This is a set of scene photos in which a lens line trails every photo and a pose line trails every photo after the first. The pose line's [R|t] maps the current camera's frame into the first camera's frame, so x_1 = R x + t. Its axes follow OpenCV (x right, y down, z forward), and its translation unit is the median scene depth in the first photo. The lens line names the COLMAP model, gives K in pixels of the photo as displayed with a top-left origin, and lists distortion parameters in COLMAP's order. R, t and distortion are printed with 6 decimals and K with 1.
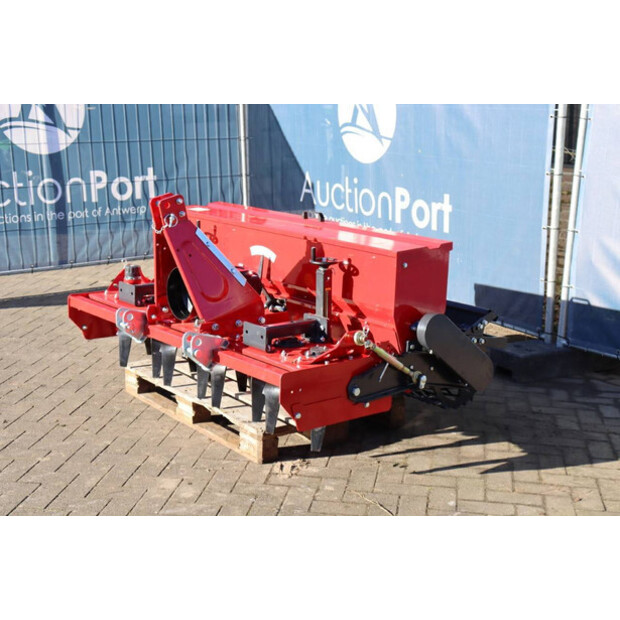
lens RADIAL K [[982.6, 0, 310.0], [0, 982.6, 310.0], [0, 0, 1]] dist [0.190699, 0.053336]
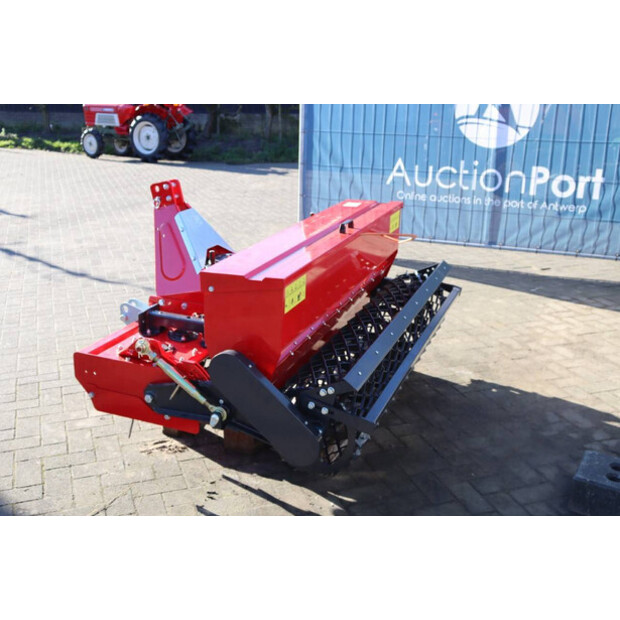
lens RADIAL K [[726.3, 0, 310.0], [0, 726.3, 310.0], [0, 0, 1]] dist [0.008397, 0.047050]
pose [[0.491017, 0.271251, -0.827844, 0.374979], [-0.207370, 0.959366, 0.191348, -0.093239], [0.846109, 0.077715, 0.527315, 0.393960]]
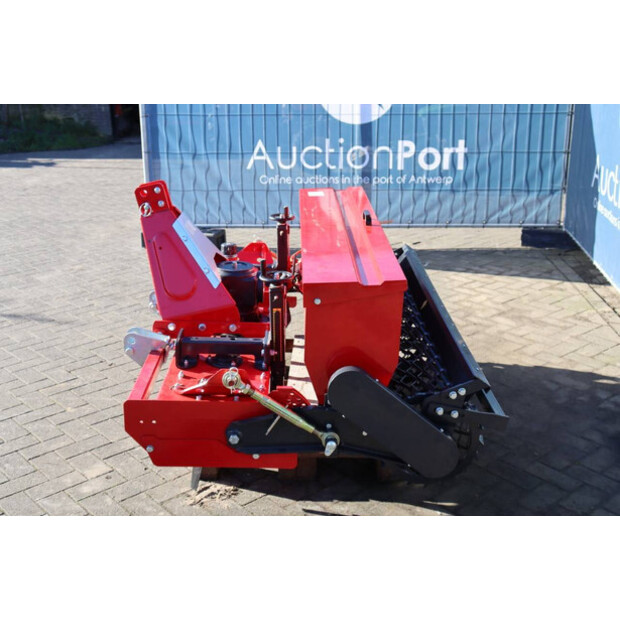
lens RADIAL K [[785.4, 0, 310.0], [0, 785.4, 310.0], [0, 0, 1]] dist [0.020572, 0.068161]
pose [[0.781077, 0.193076, -0.593836, 0.252701], [-0.135730, 0.980754, 0.140350, -0.068388], [0.609505, -0.029023, 0.792251, 0.268760]]
